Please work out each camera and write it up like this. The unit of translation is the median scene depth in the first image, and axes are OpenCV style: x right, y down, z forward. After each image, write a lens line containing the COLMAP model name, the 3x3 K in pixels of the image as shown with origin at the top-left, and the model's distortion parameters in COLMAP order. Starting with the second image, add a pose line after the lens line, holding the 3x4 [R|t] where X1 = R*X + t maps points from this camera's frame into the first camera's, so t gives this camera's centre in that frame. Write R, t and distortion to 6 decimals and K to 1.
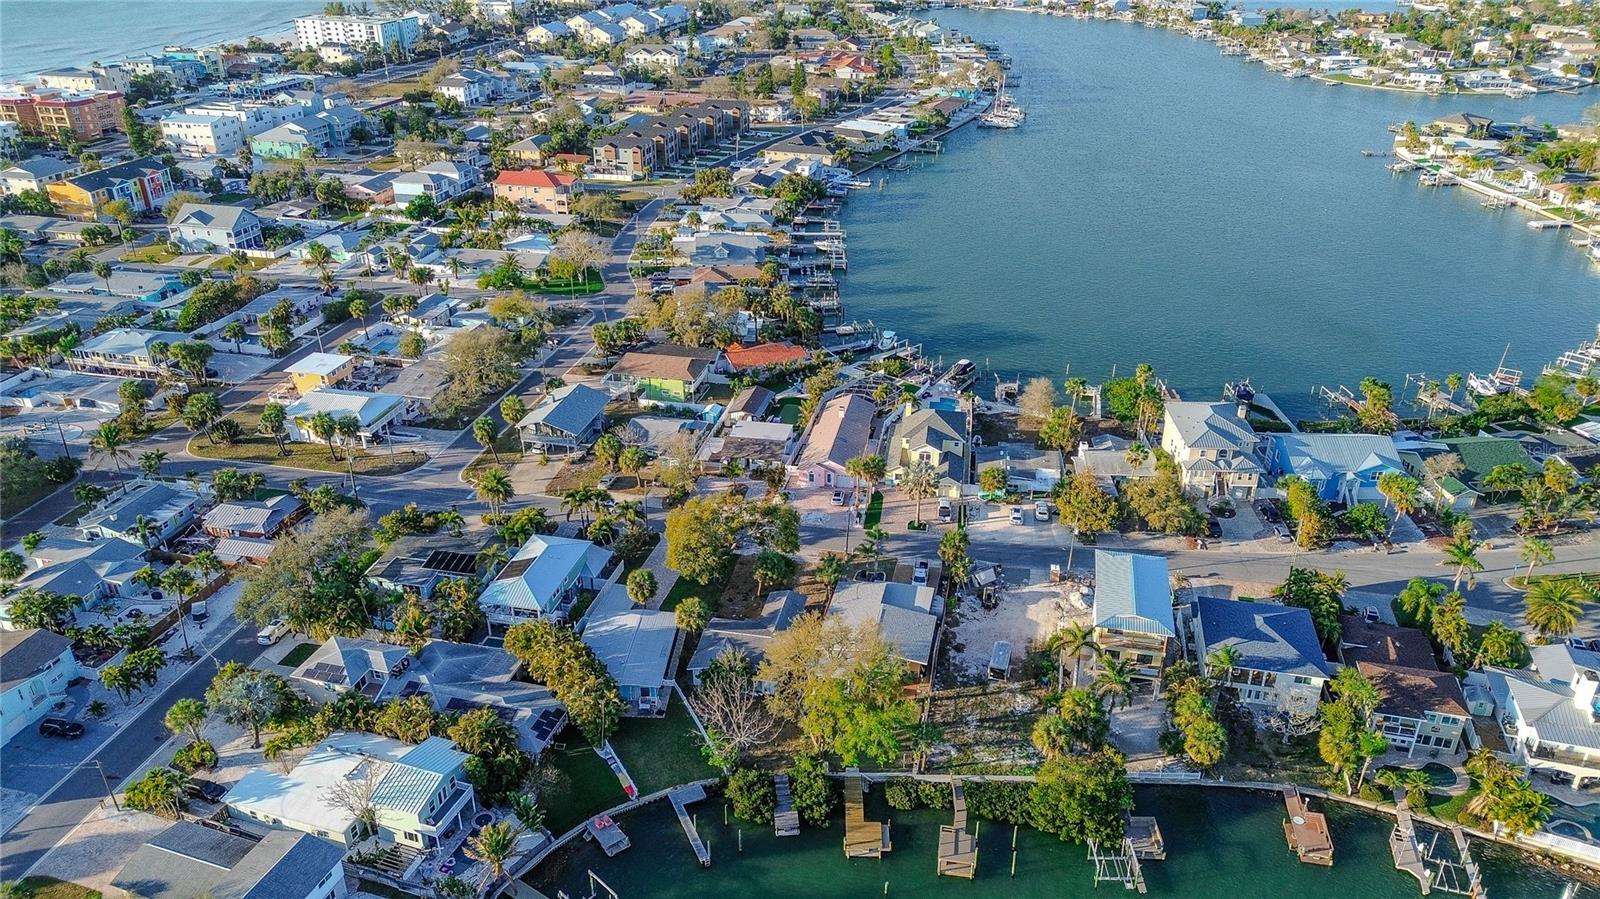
lens RADIAL K [[1135.7, 0, 800.0], [0, 1135.7, 449.5], [0, 0, 1]] dist [0.064722, -0.053558]
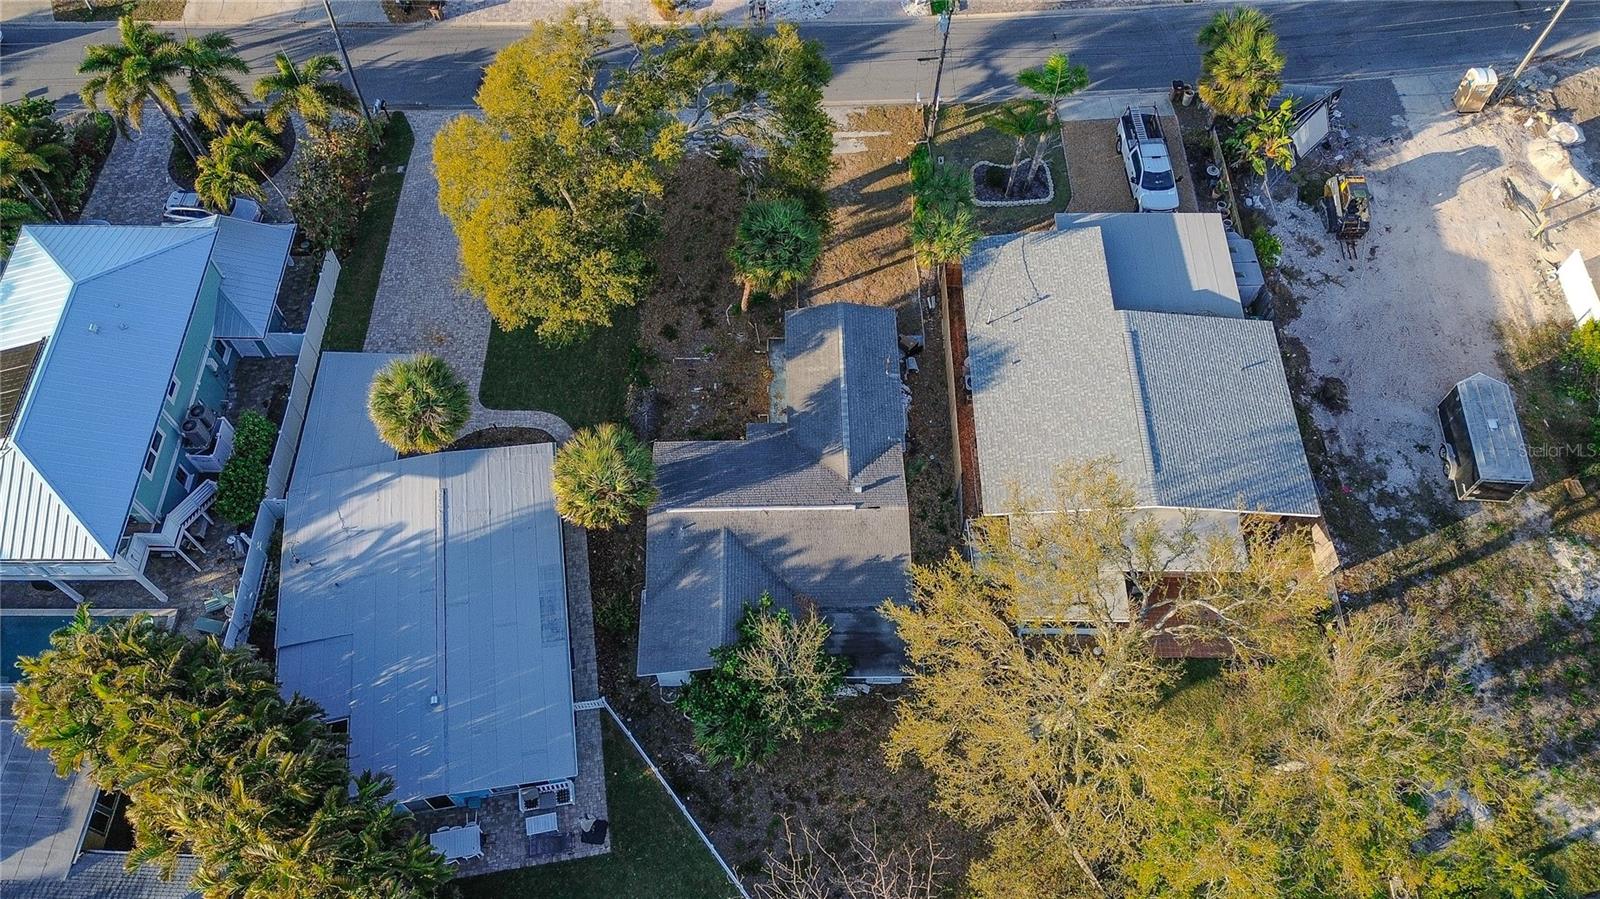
lens RADIAL K [[1175.0, 0, 781.5], [0, 1175.0, 454.8], [0, 0, 1]] dist [0.067173, -0.051980]
pose [[0.976310, -0.191788, 0.100176, -0.071309], [0.106755, 0.829662, 0.547964, -0.037050], [-0.188206, -0.524289, 0.830482, 0.661125]]
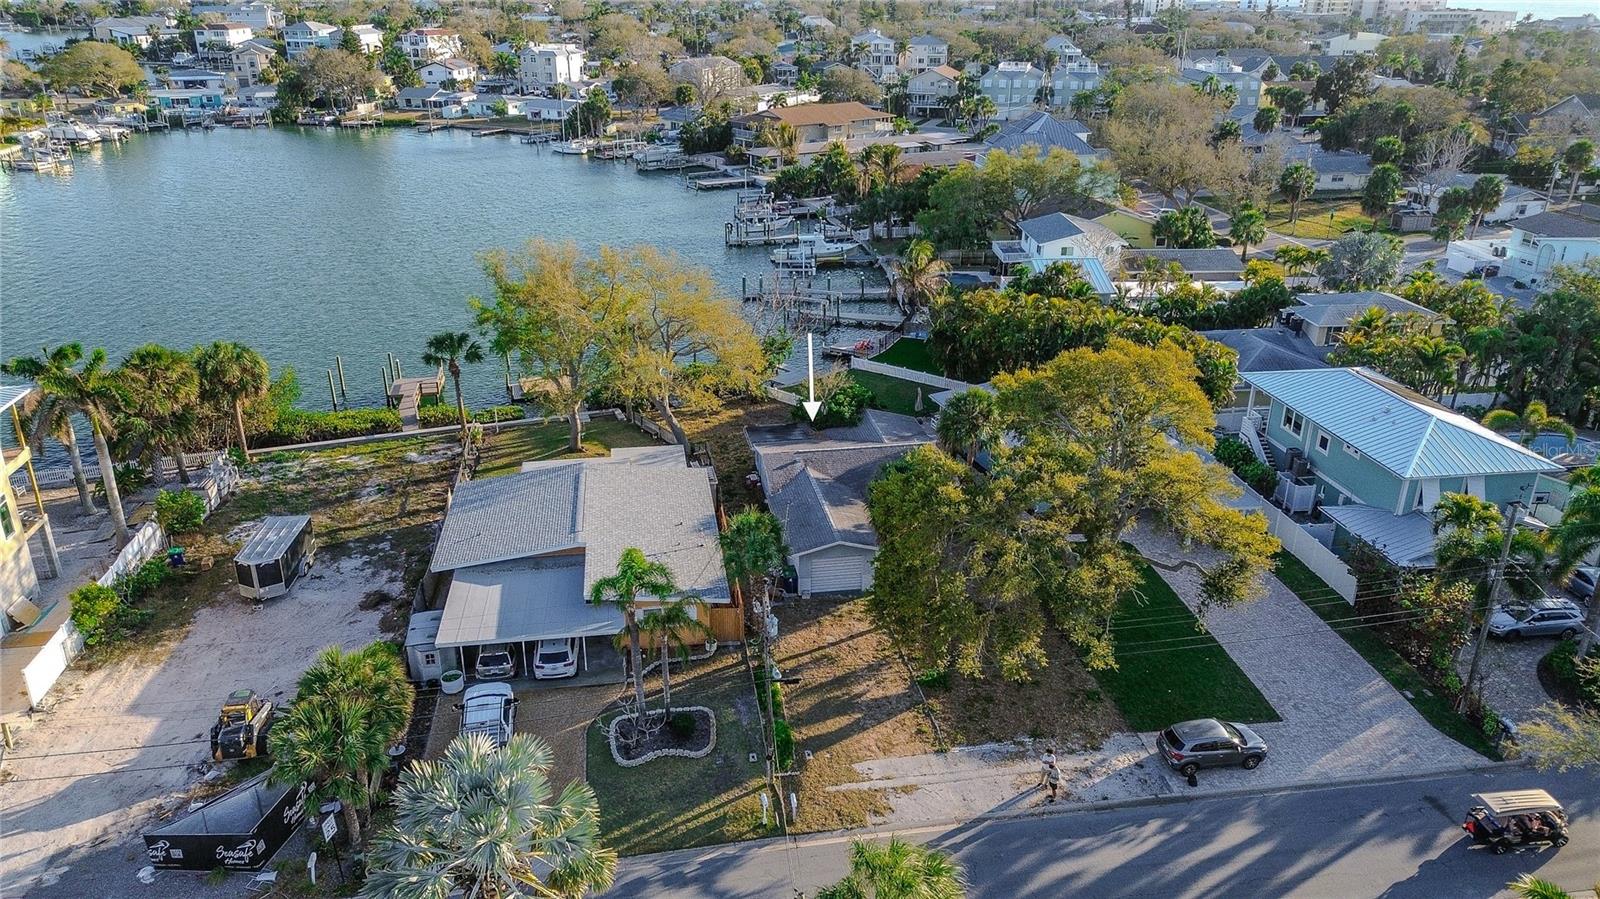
lens RADIAL K [[1135.7, 0, 800.0], [0, 1135.7, 449.5], [0, 0, 1]] dist [0.064722, -0.053558]
pose [[-0.930743, 0.137266, -0.338932, 0.122817], [-0.169347, 0.659687, 0.732212, -0.164646], [0.324097, 0.738899, -0.590754, 1.167842]]
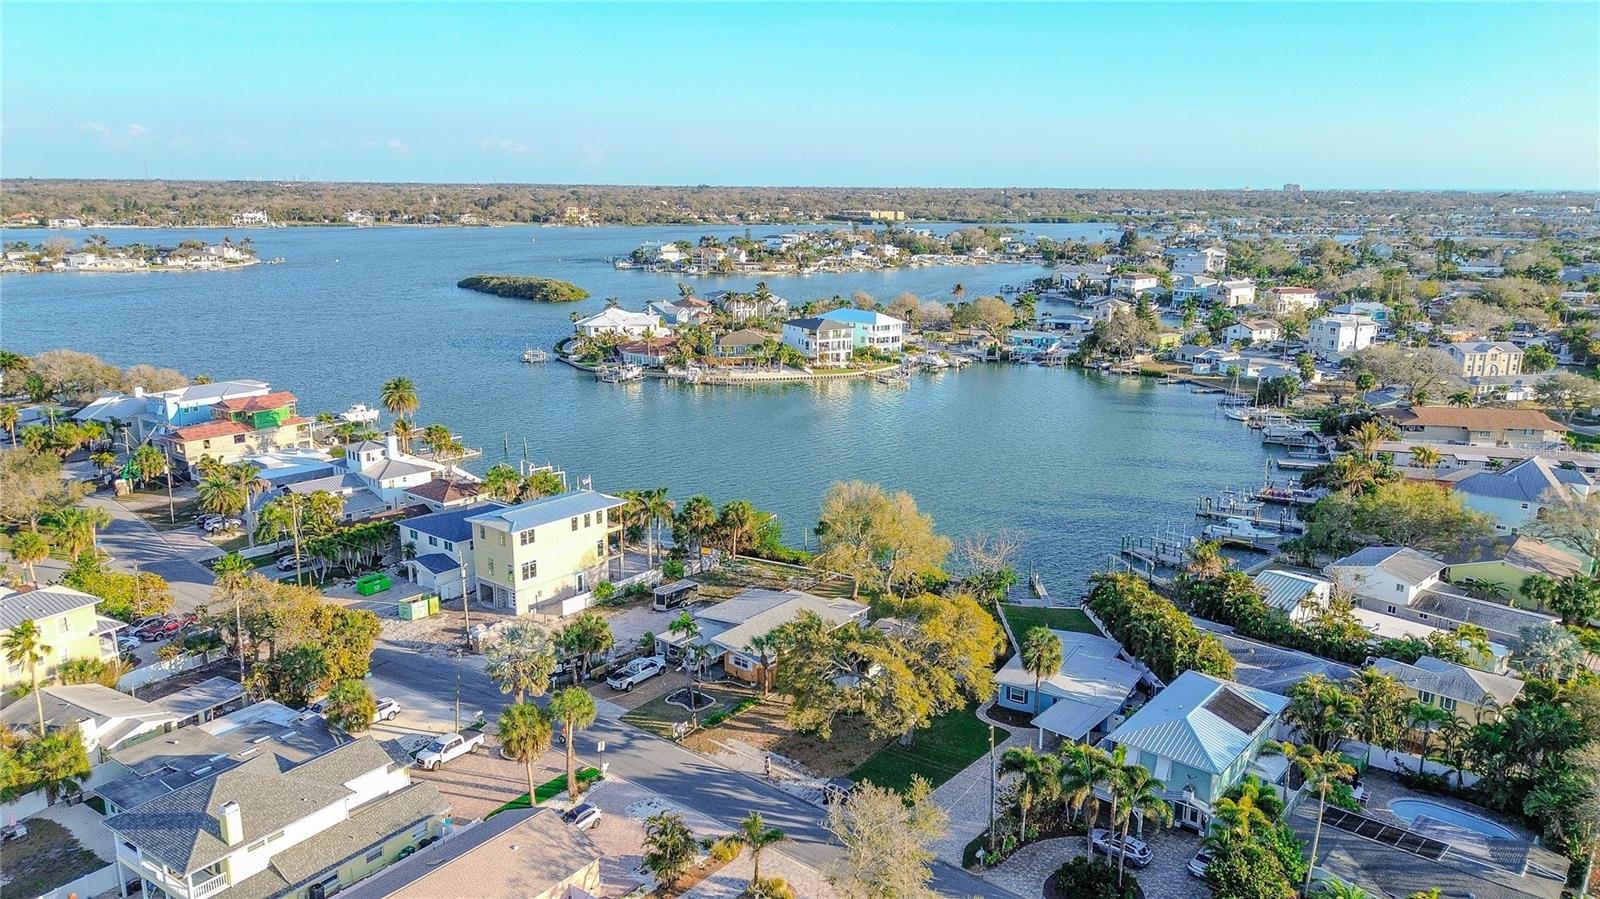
lens RADIAL K [[1120.2, 0, 799.5], [0, 1120.2, 478.3], [0, 0, 1]] dist [0.063431, -0.057165]
pose [[-0.893226, -0.117450, 0.433997, -0.278832], [0.199403, 0.761667, 0.616524, -0.400202], [-0.402972, 0.637236, -0.656921, 1.371564]]
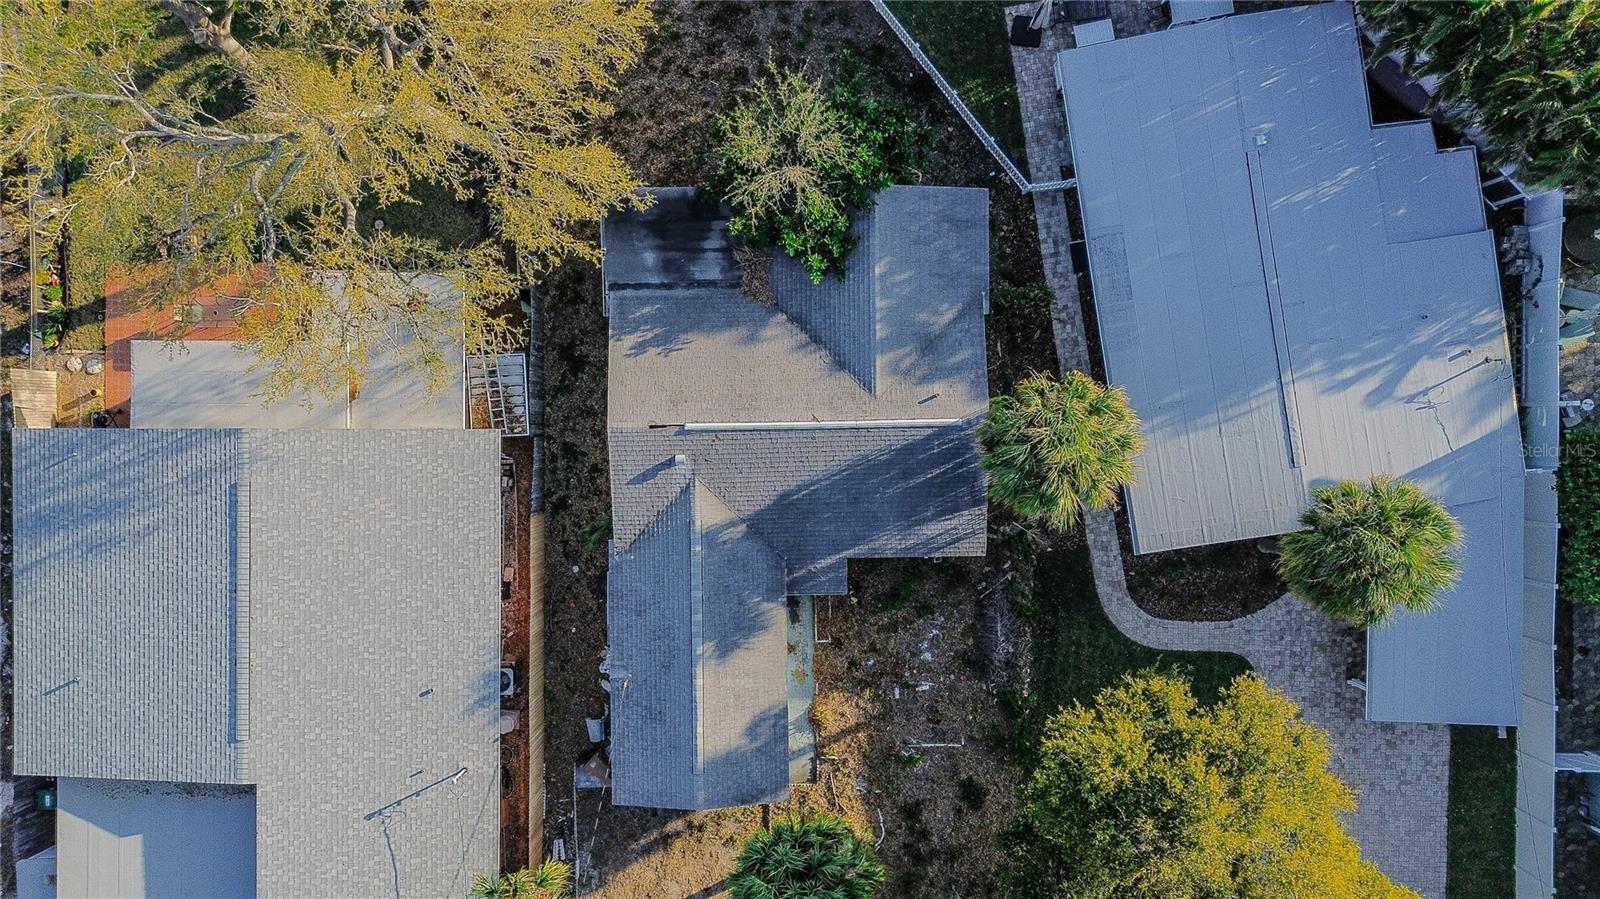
lens RADIAL K [[1180.7, 0, 800.0], [0, 1180.7, 449.5], [0, 0, 1]] dist [0.042359, -0.000106]
pose [[-0.975601, 0.219538, 0.002204, -0.042879], [-0.099434, -0.450782, 0.887078, -0.046670], [0.195741, 0.865216, 0.461614, 0.820757]]
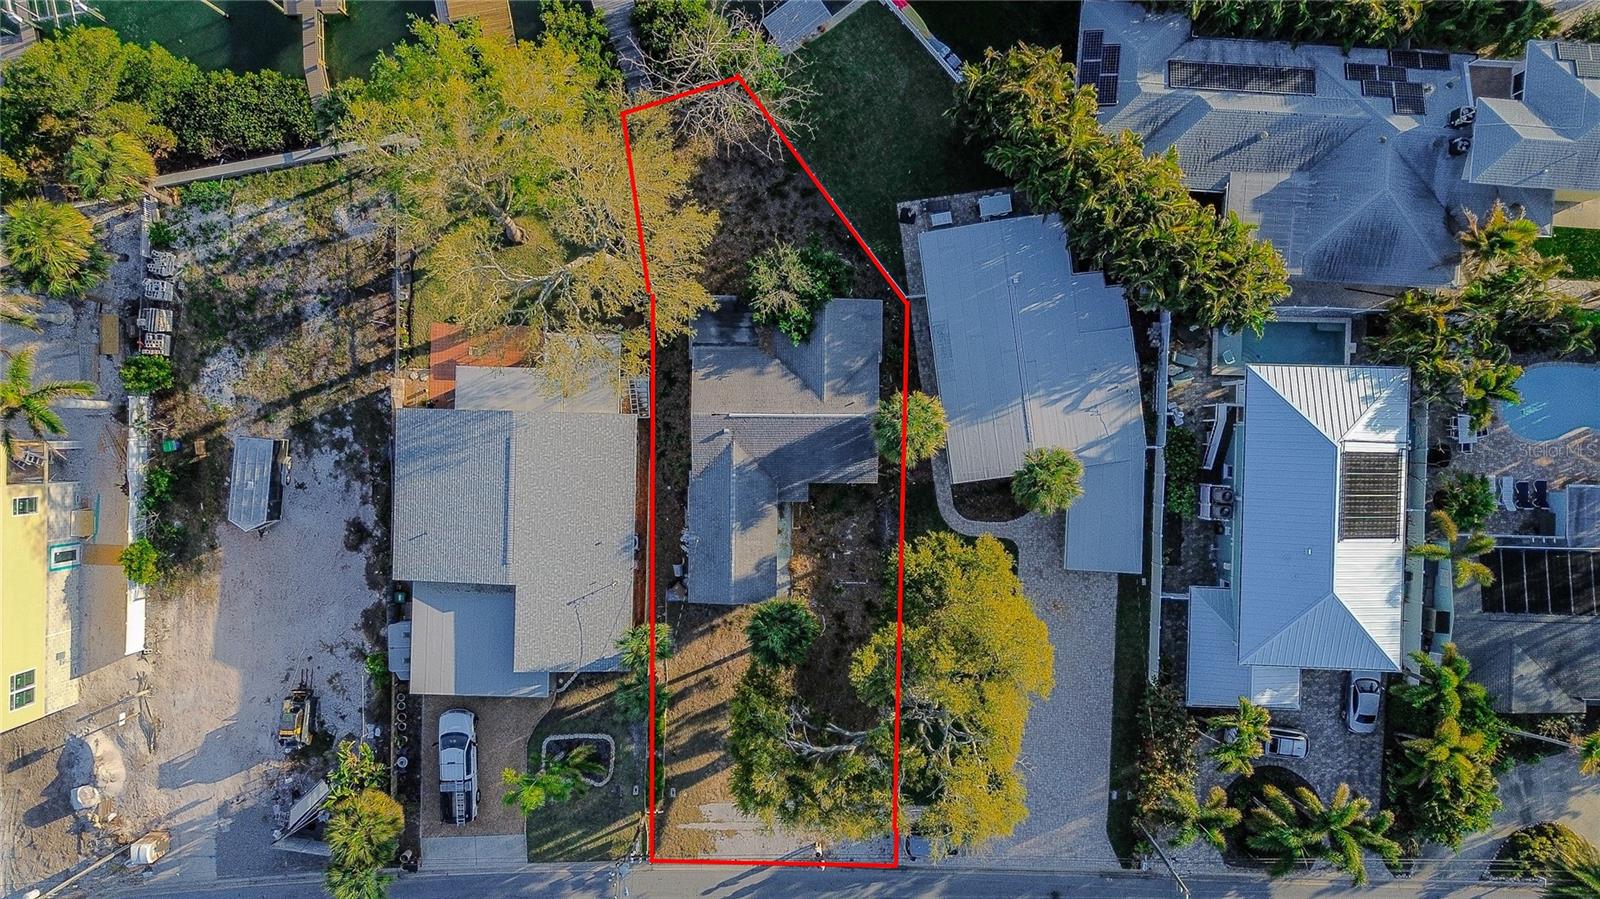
lens RADIAL K [[1131.1, 0, 793.1], [0, 1131.1, 448.1], [0, 0, 1]] dist [0.081223, -0.079230]
pose [[-0.980458, 0.196498, 0.009523, -0.047670], [-0.083029, -0.457201, 0.885479, -0.232771], [0.178349, 0.867384, 0.464582, 0.731443]]
